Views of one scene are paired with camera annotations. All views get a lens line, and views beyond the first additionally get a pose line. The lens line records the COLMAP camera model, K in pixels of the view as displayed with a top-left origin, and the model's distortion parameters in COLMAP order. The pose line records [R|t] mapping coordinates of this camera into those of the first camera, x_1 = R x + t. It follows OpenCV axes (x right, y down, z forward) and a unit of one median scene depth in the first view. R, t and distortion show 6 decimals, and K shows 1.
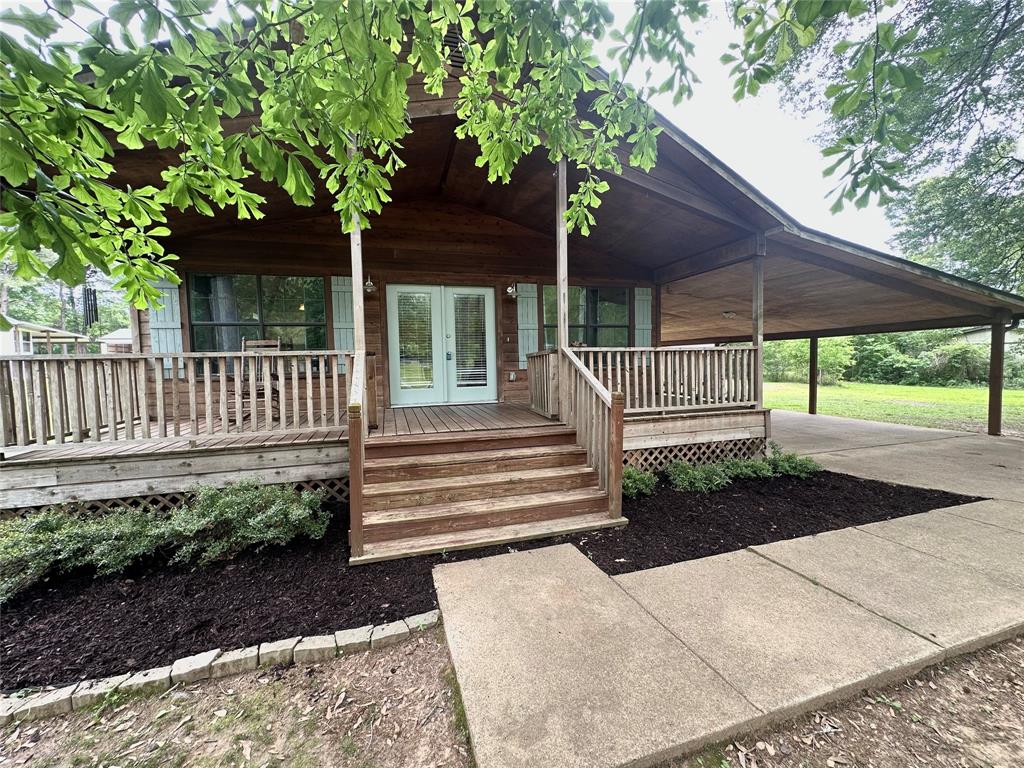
lens RADIAL K [[407.7, 0, 513.3], [0, 407.7, 383.4], [0, 0, 1]] dist [-0.003279, -0.000330]
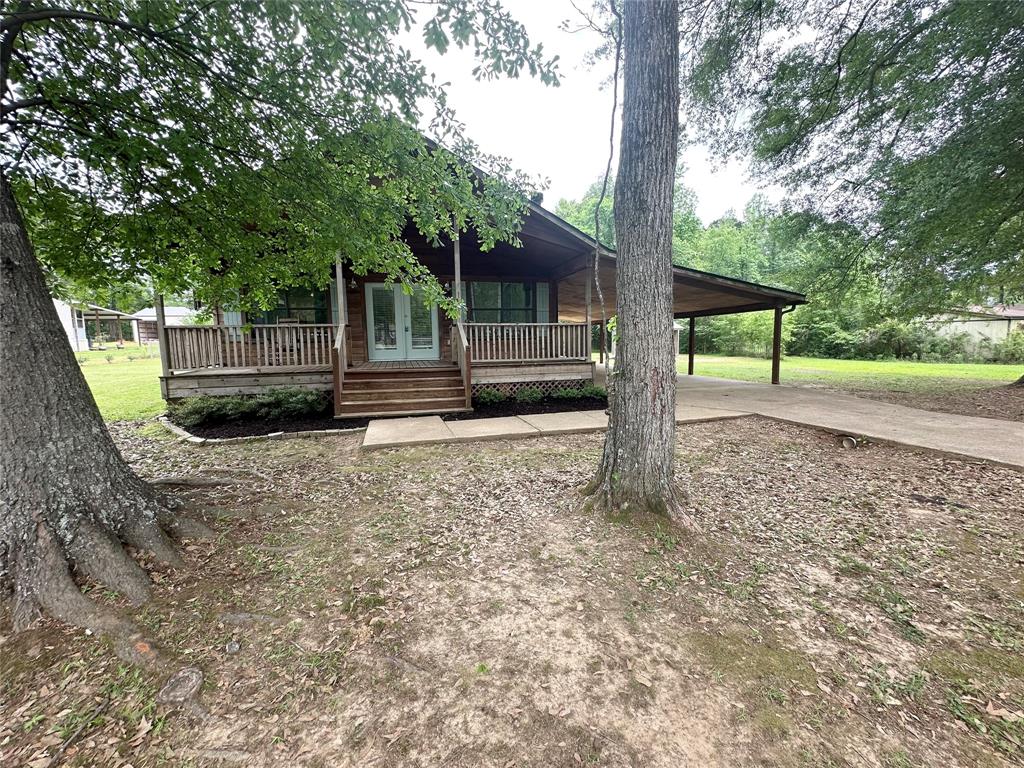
lens RADIAL K [[407.7, 0, 511.1], [0, 407.7, 381.6], [0, 0, 1]] dist [-0.003279, -0.000330]
pose [[0.999579, 0.006776, -0.028213, 0.340894], [-0.005384, 0.998777, 0.049140, 0.065315], [0.028512, -0.048968, 0.998393, -0.647667]]
